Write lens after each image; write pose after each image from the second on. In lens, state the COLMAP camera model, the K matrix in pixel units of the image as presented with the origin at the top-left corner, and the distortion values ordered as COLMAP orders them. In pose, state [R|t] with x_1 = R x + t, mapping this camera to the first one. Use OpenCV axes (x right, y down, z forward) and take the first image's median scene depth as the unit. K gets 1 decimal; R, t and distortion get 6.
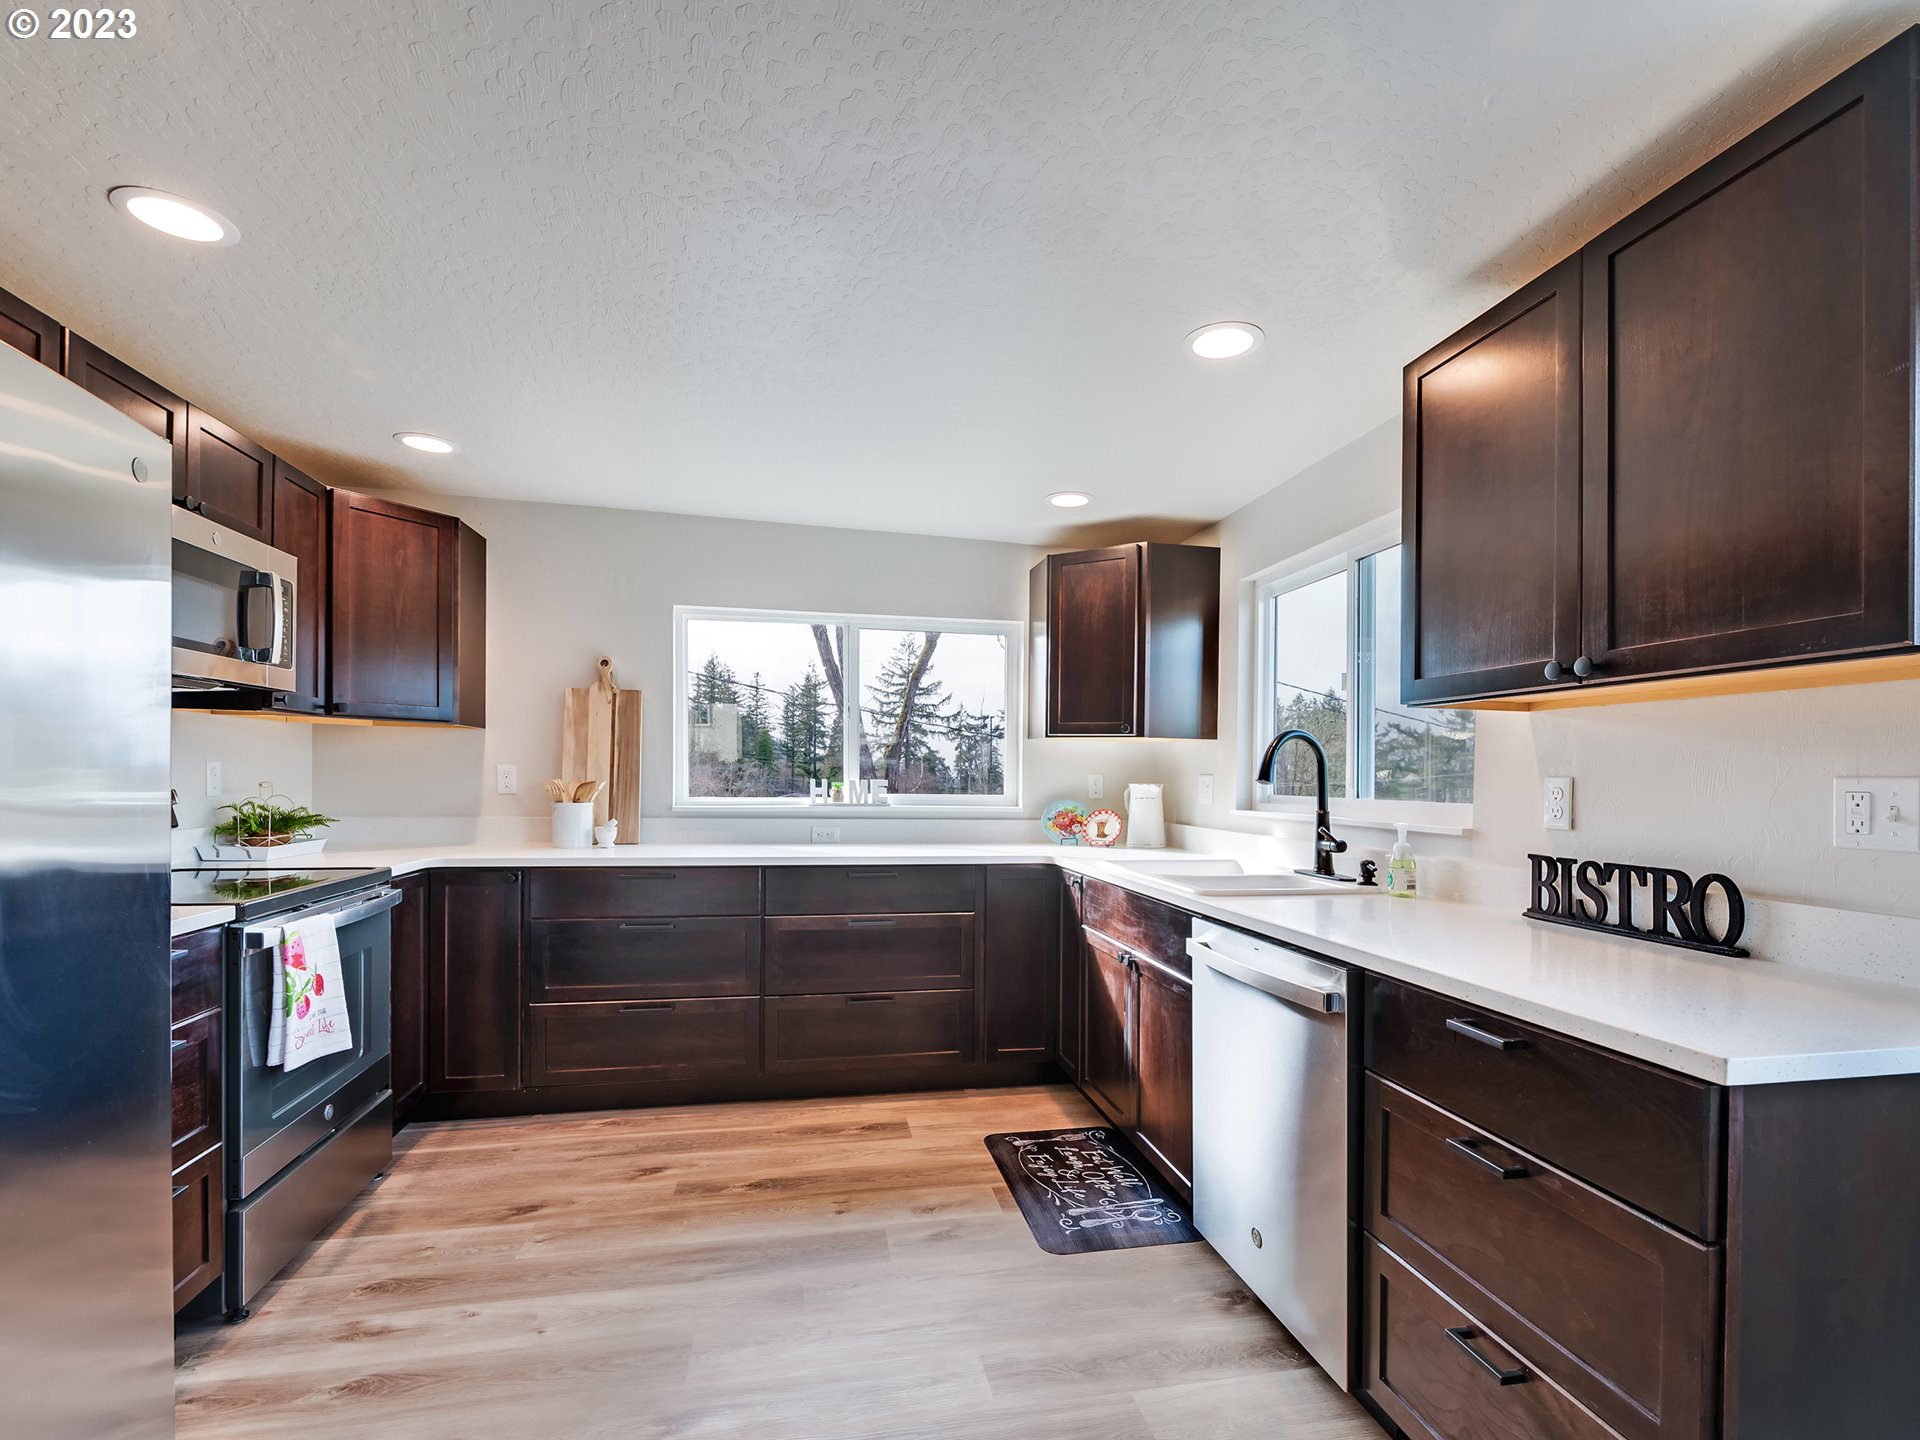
lens RADIAL K [[869.3, 0, 935.3], [0, 869.3, 786.8], [0, 0, 1]] dist [-0.000907, -0.001468]
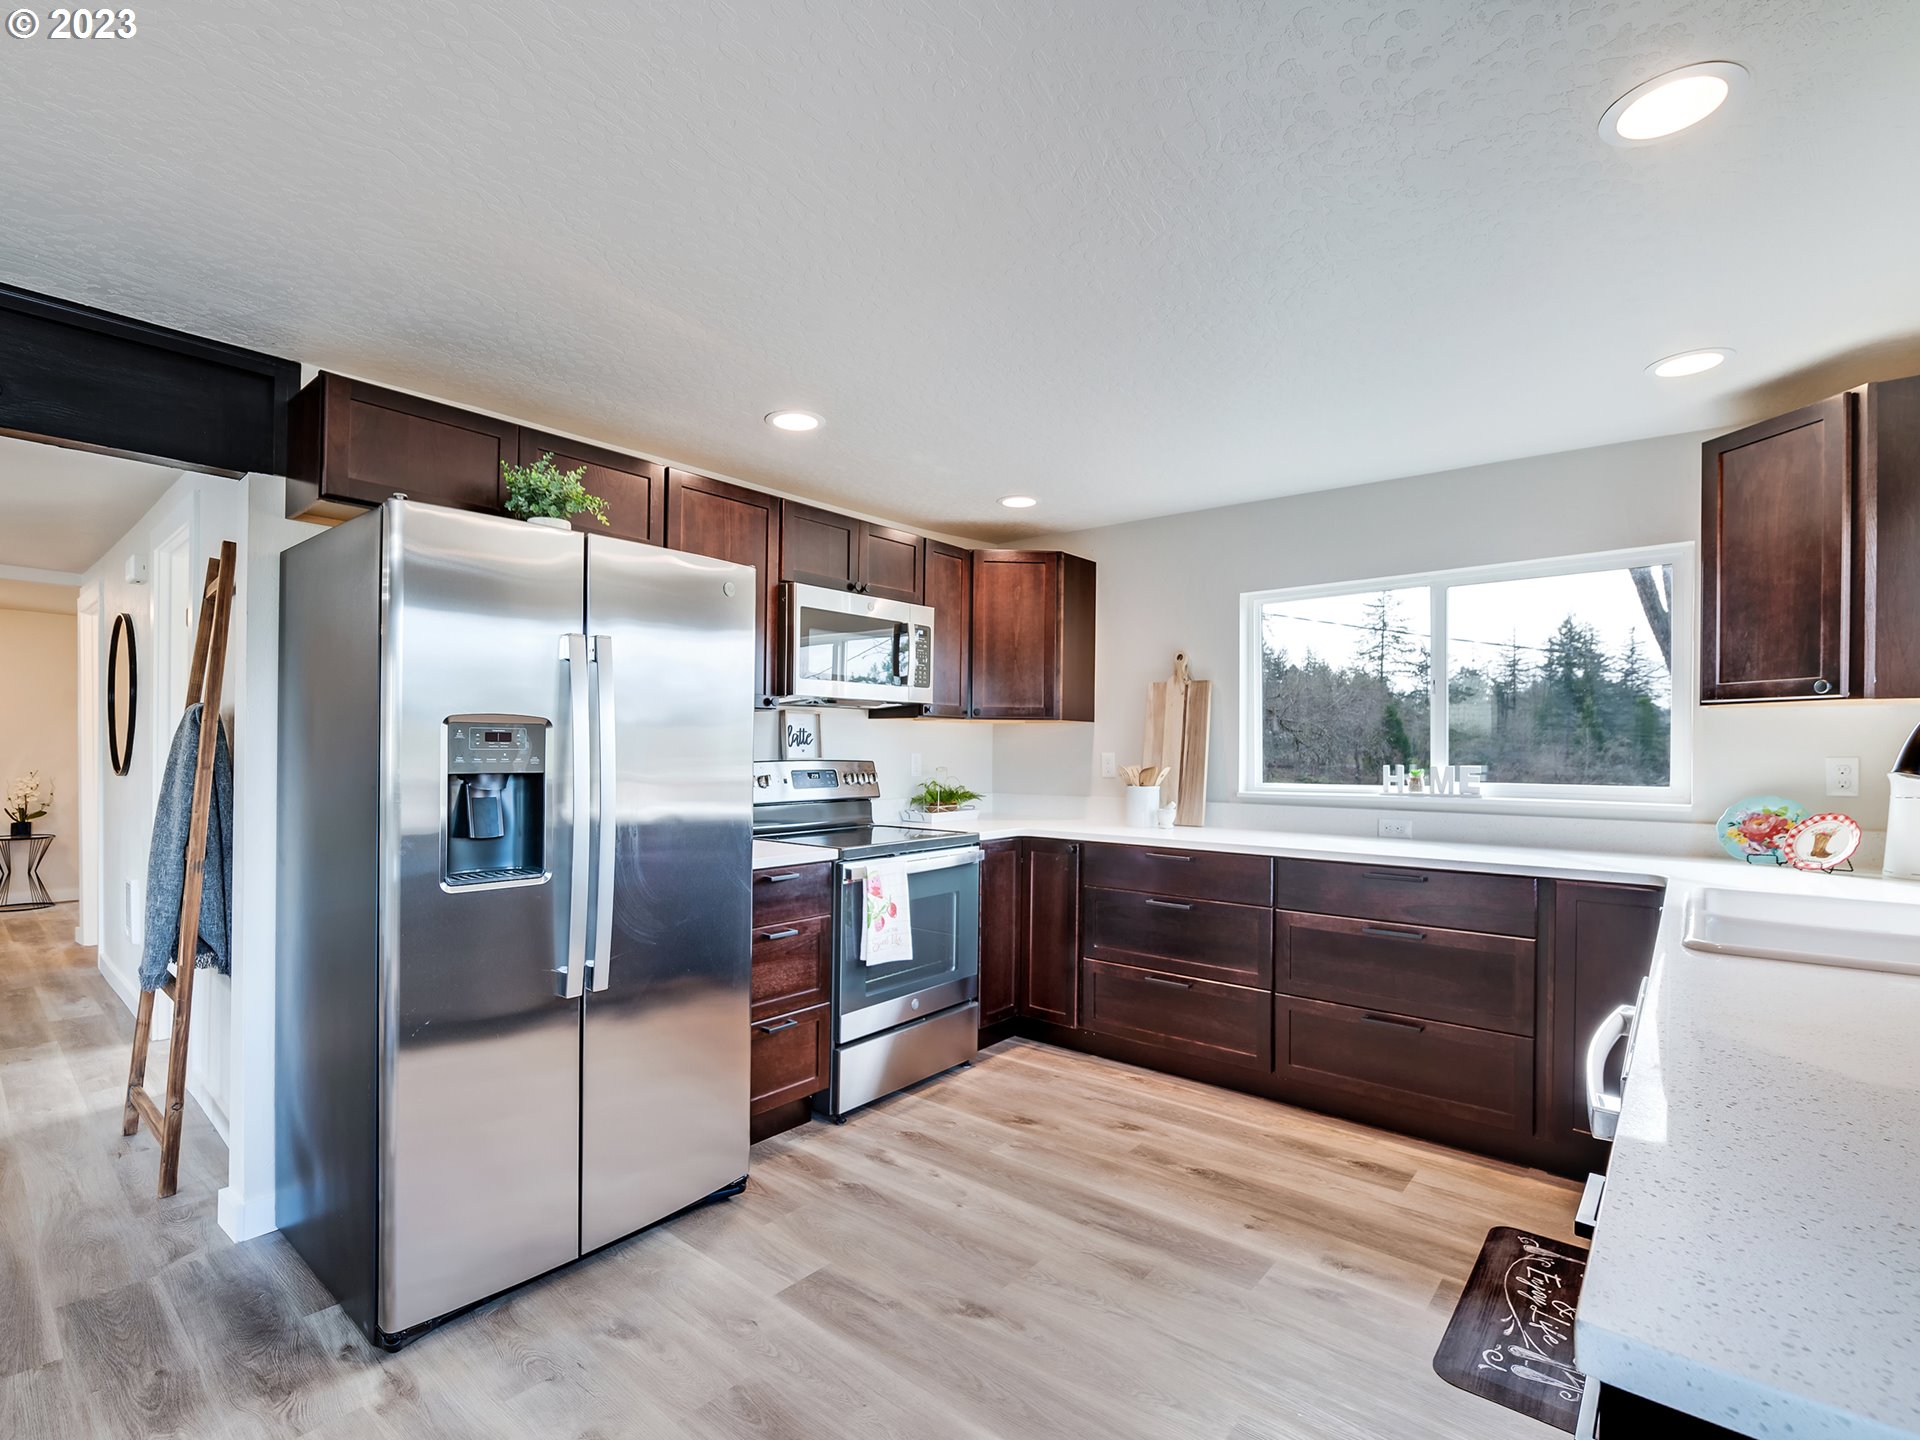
lens RADIAL K [[869.3, 0, 944.2], [0, 869.3, 757.0], [0, 0, 1]] dist [-0.000907, -0.001468]
pose [[0.634919, -0.006269, -0.772553, 0.348217], [-0.004067, 0.999926, -0.011456, -0.006743], [0.772568, 0.010416, 0.634847, 0.118607]]
